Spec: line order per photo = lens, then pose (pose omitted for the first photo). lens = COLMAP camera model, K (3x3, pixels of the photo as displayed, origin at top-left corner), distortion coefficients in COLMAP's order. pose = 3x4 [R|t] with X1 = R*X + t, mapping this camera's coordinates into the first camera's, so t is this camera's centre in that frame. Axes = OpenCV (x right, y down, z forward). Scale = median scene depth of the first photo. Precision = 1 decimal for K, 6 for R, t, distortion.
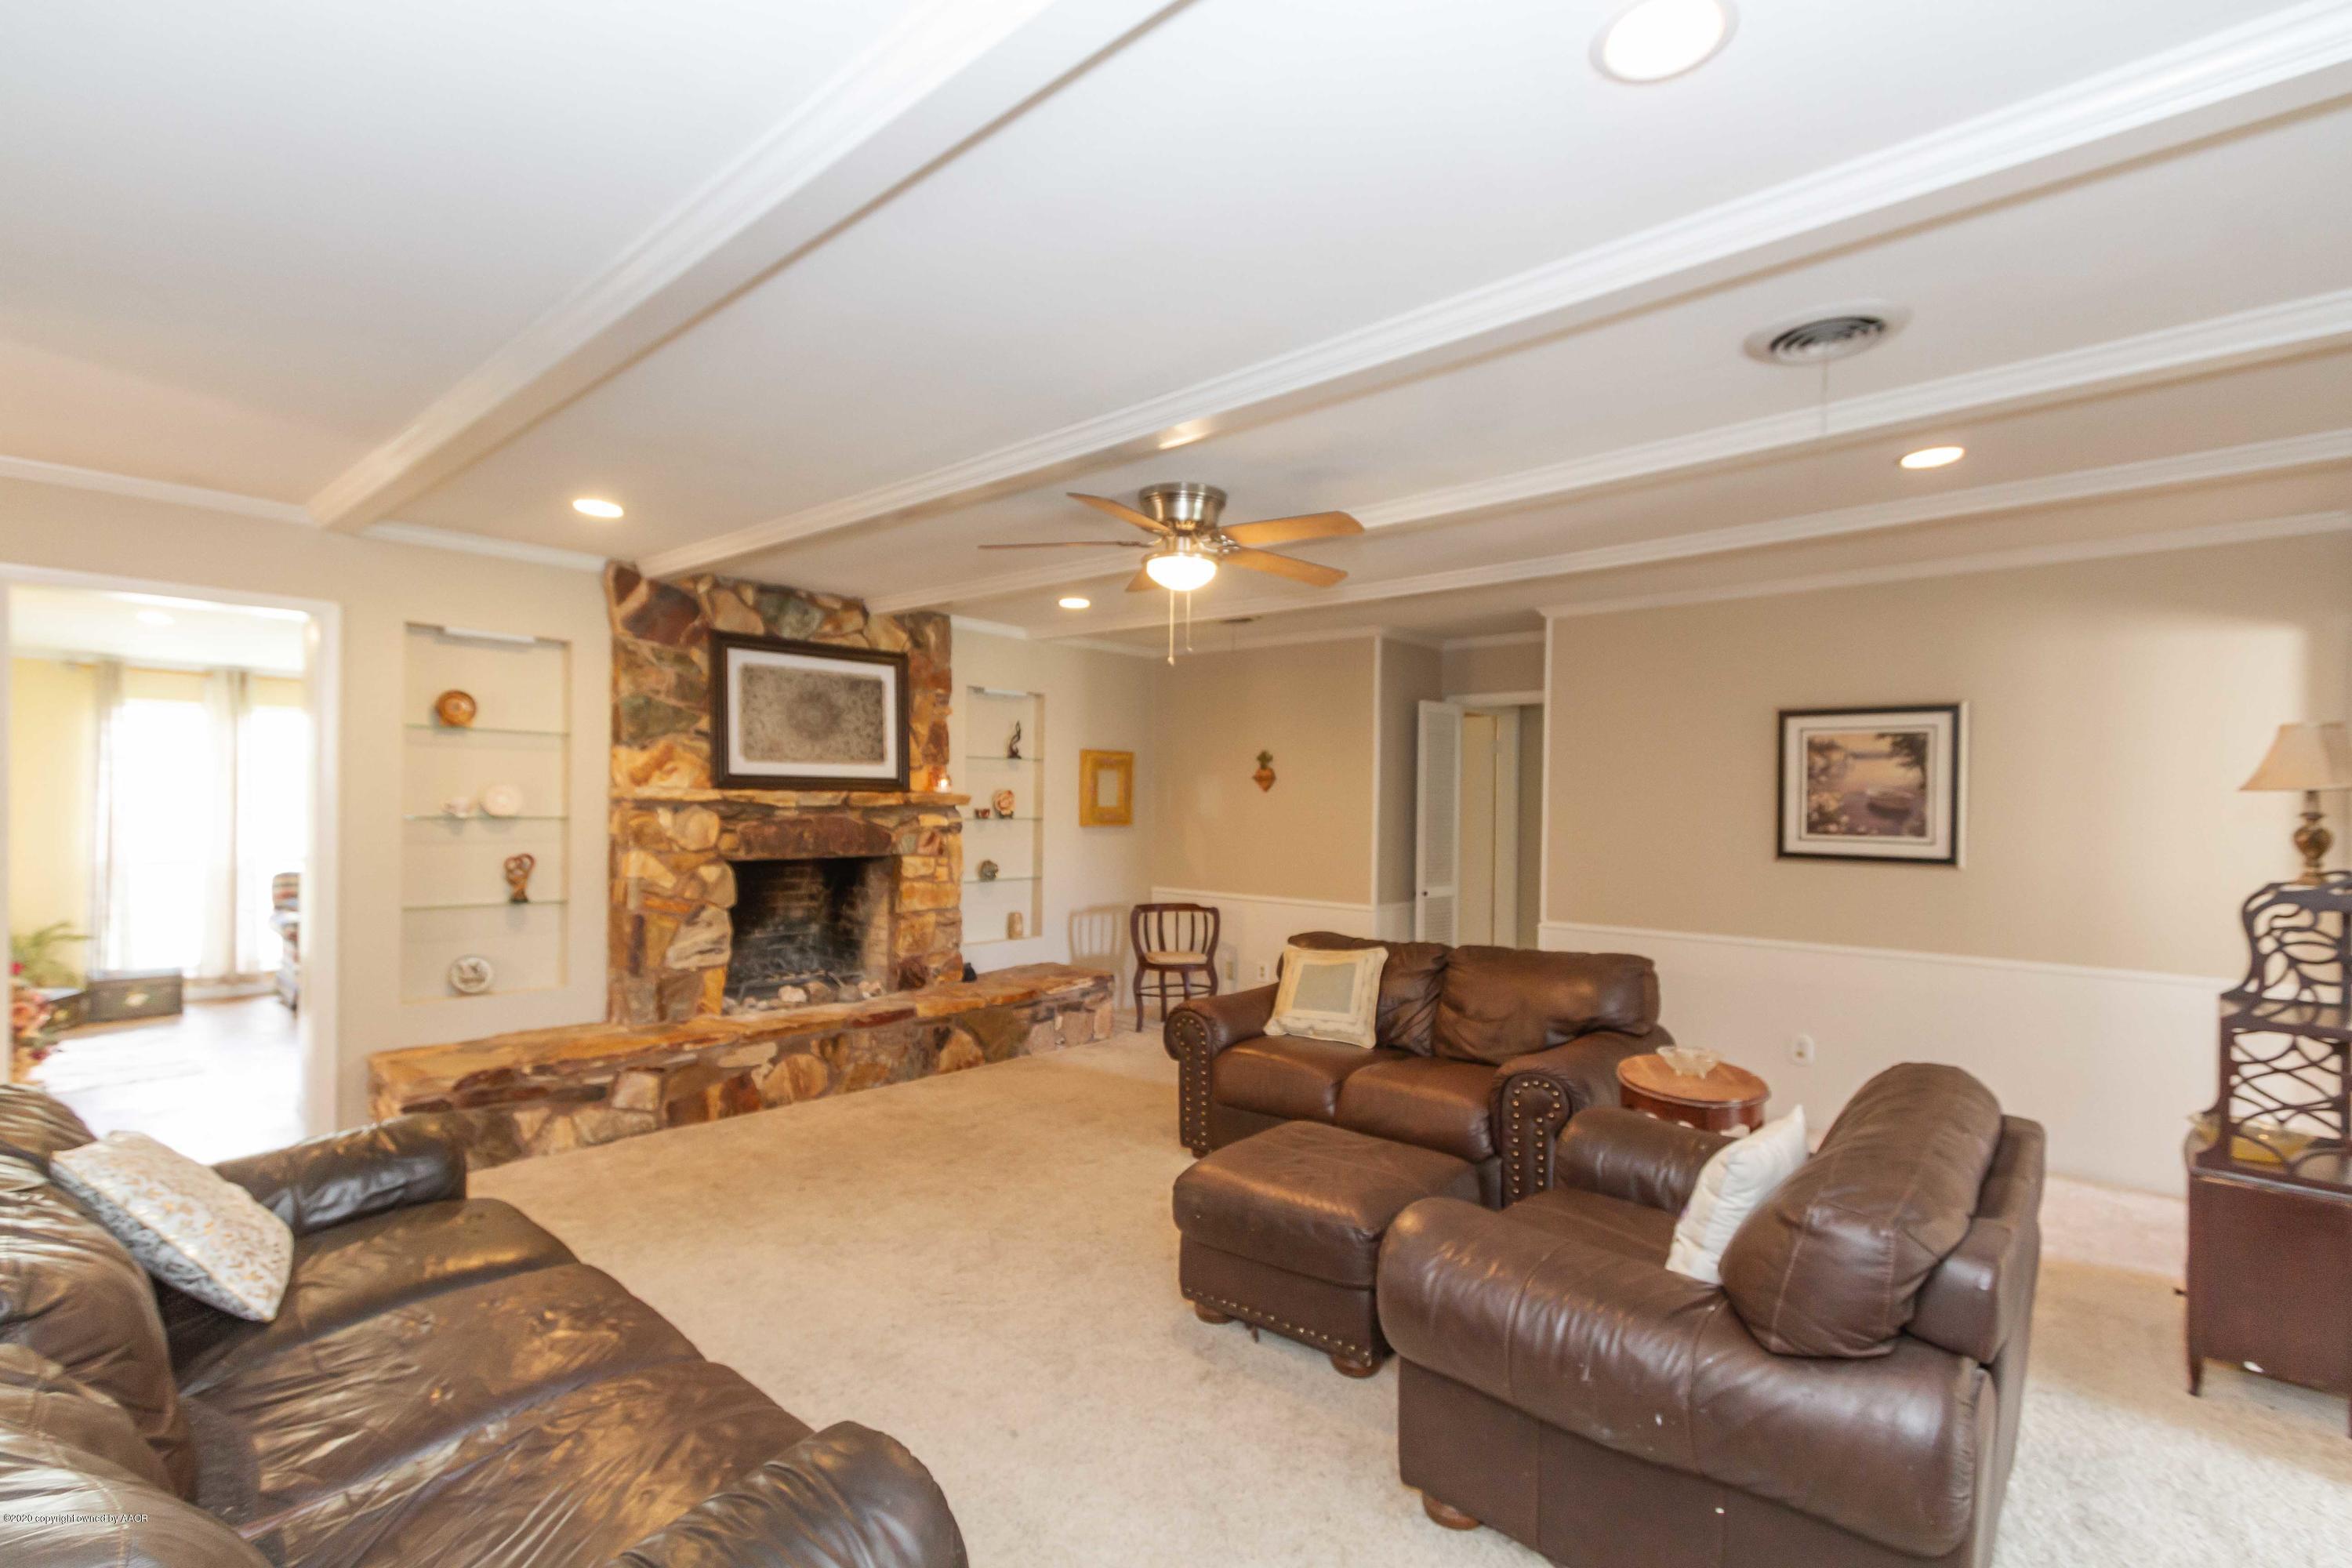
lens RADIAL K [[1090.4, 0, 1168.8], [0, 1090.4, 787.5], [0, 0, 1]] dist [-0.001418, -0.000263]
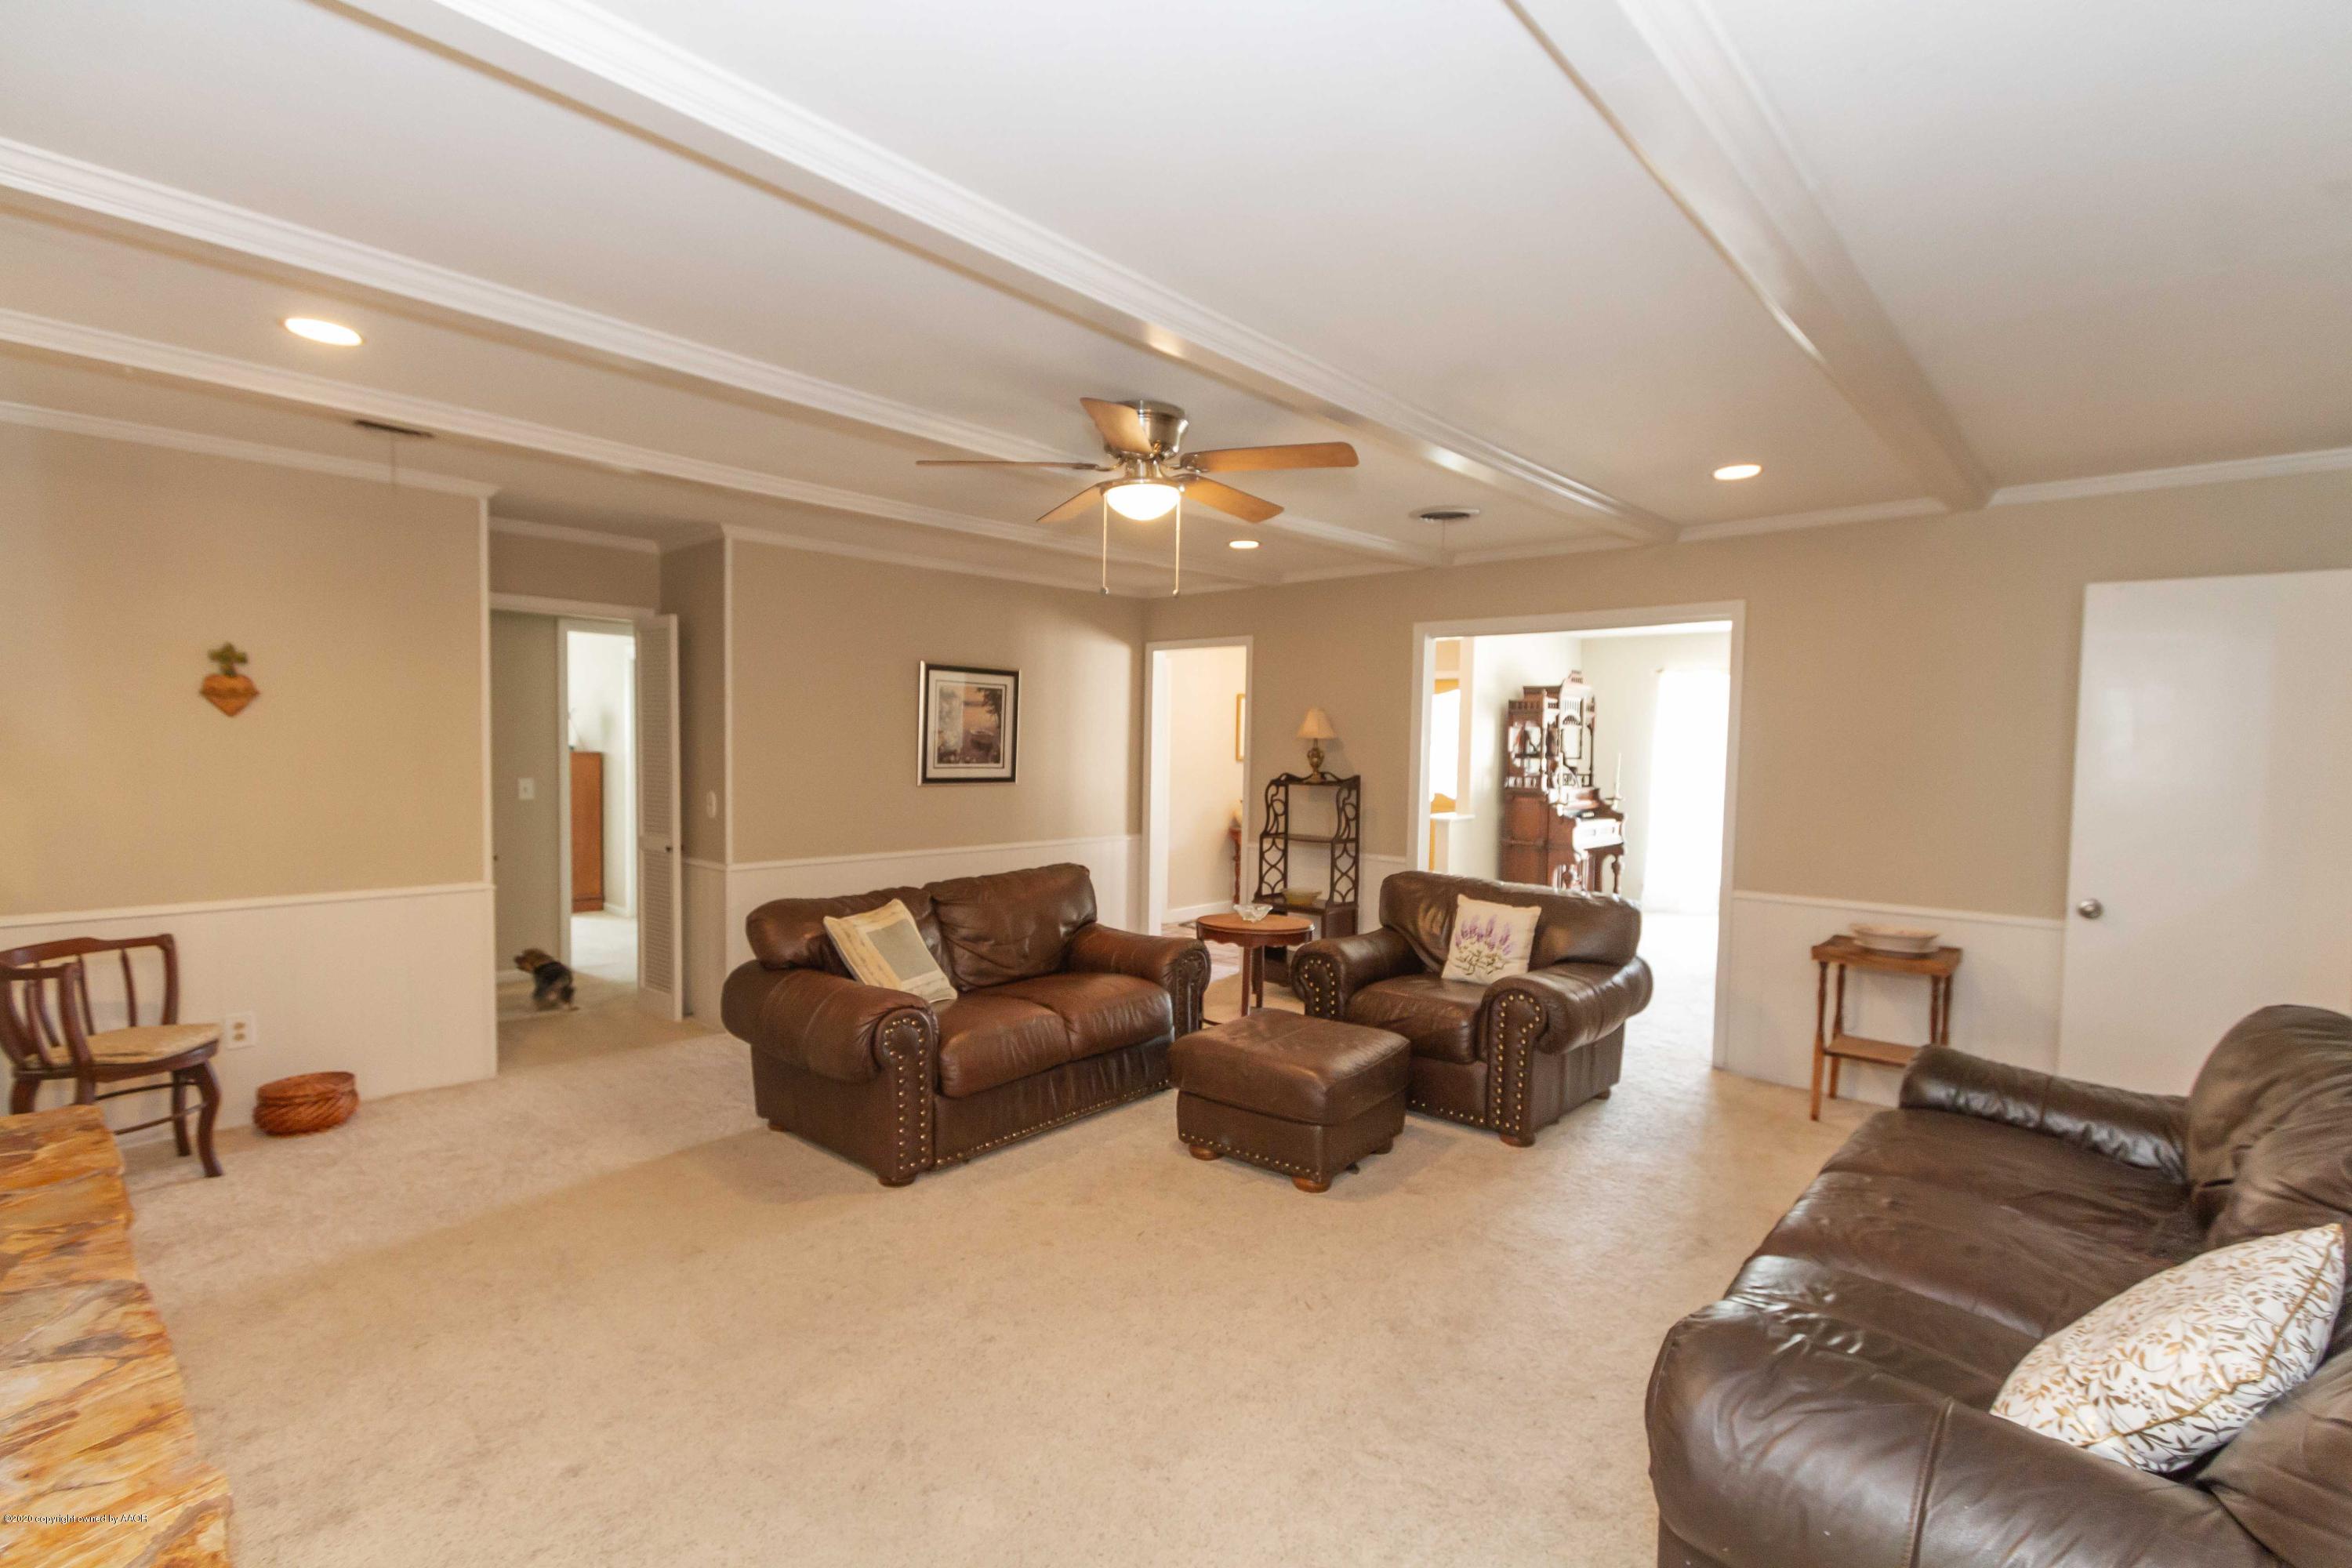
lens RADIAL K [[1090.4, 0, 1168.2], [0, 1090.4, 792.9], [0, 0, 1]] dist [-0.001418, -0.000263]
pose [[-0.004068, -0.042834, 0.999074, -0.677380], [-0.011233, 0.999021, 0.042786, 0.019524], [-0.999929, -0.011049, -0.004545, 0.734909]]
